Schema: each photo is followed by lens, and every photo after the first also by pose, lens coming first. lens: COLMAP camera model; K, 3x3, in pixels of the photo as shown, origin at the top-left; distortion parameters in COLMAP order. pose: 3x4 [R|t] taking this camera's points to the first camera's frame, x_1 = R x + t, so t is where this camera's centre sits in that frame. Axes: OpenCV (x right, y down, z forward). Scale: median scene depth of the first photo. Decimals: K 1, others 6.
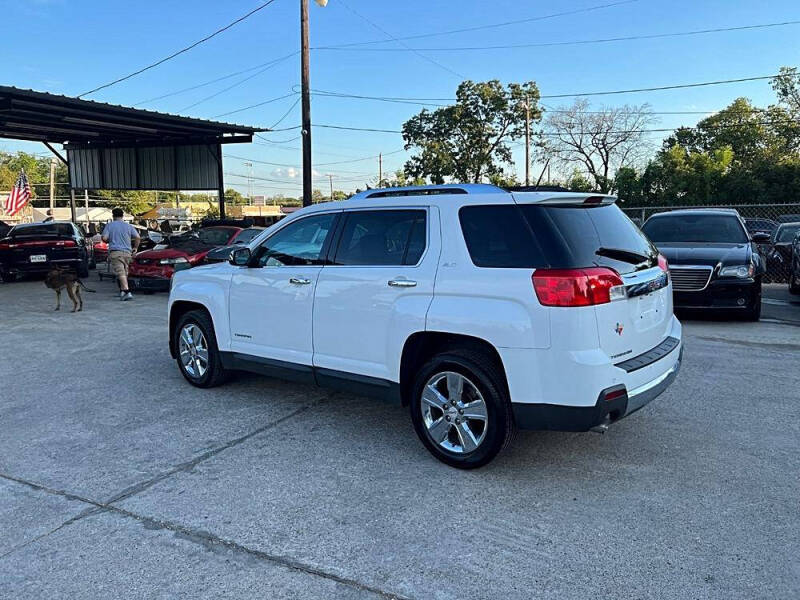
lens RADIAL K [[600.8, 0, 406.3], [0, 600.8, 293.4], [0, 0, 1]] dist [0.052044, -0.058282]
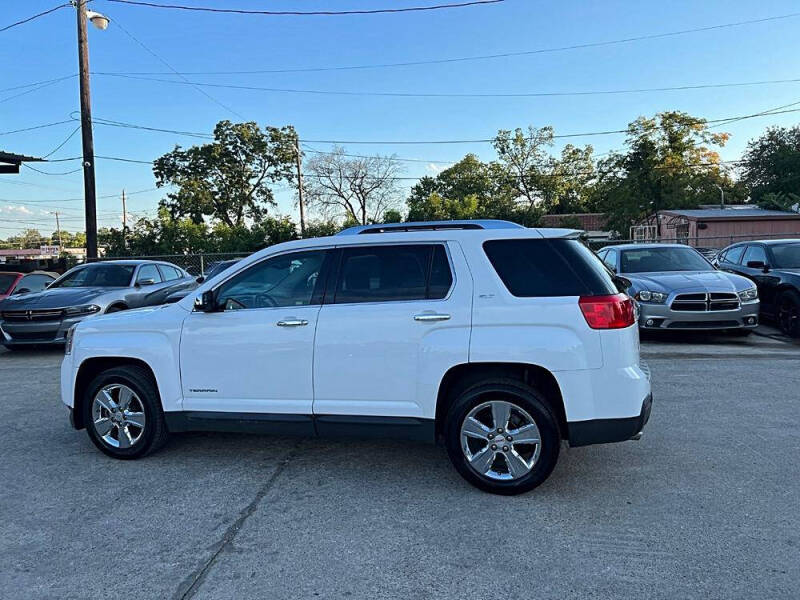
lens RADIAL K [[600.8, 0, 396.5], [0, 600.8, 296.1], [0, 0, 1]] dist [0.052044, -0.058282]
pose [[0.922238, -0.038731, 0.384678, -0.358438], [0.062758, 0.996770, -0.050101, -0.005058], [-0.381495, 0.070347, 0.921690, 0.079314]]
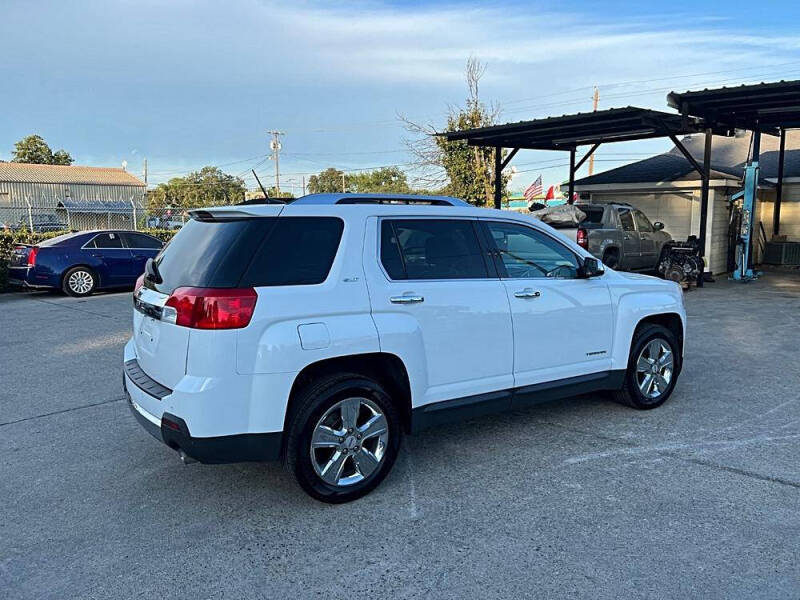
lens RADIAL K [[600.8, 0, 405.5], [0, 600.8, 303.5], [0, 0, 1]] dist [0.052044, -0.058282]
pose [[-0.261608, 0.152941, -0.952980, 0.925430], [-0.119299, 0.974670, 0.189171, -0.190233], [0.957773, 0.163178, -0.236736, 1.246216]]
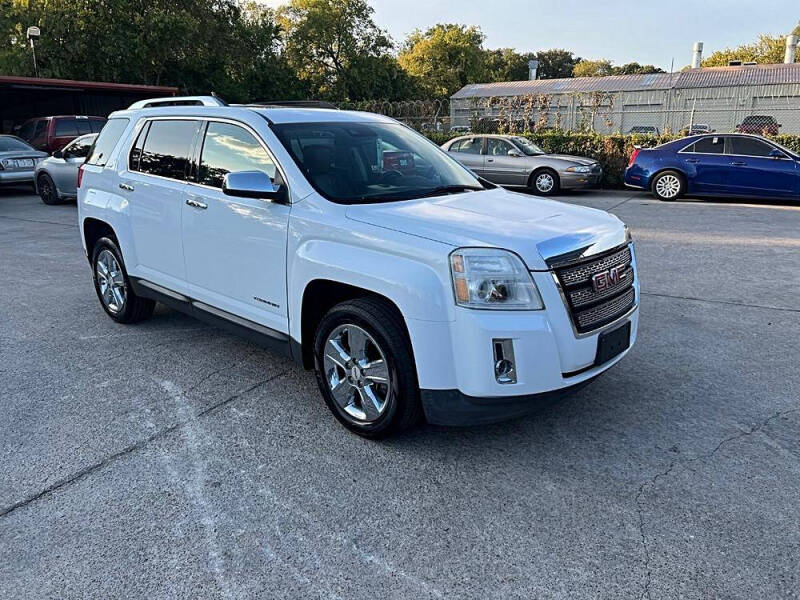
lens RADIAL K [[600.8, 0, 402.1], [0, 600.8, 298.9], [0, 0, 1]] dist [0.052044, -0.058282]
pose [[-0.998904, 0.010402, 0.045632, -0.235789], [0.027704, 0.917246, 0.397356, -0.251947], [-0.037722, 0.398185, -0.916529, 1.965642]]
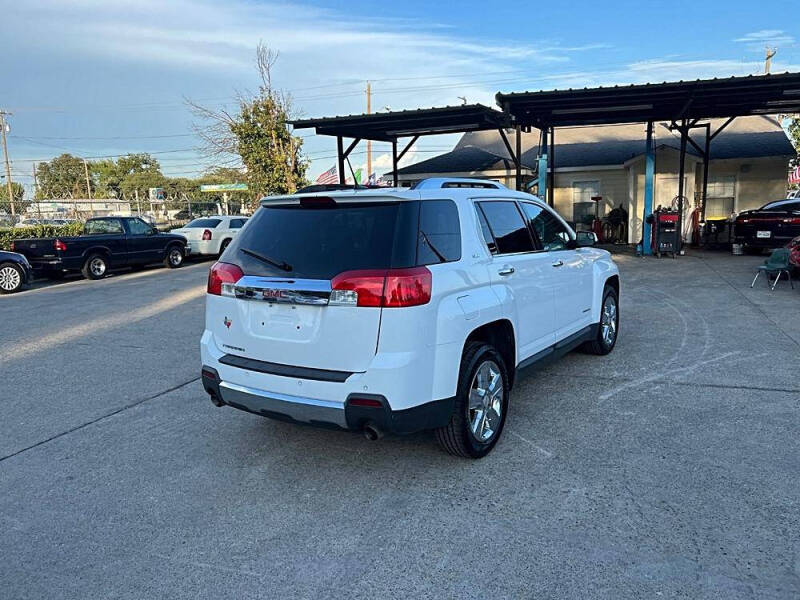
lens RADIAL K [[600.8, 0, 407.9], [0, 600.8, 293.2], [0, 0, 1]] dist [0.052044, -0.058282]
pose [[0.130727, 0.158535, -0.978661, 1.027089], [-0.108692, 0.983474, 0.144795, -0.132038], [0.985442, 0.087444, 0.145798, 0.817884]]
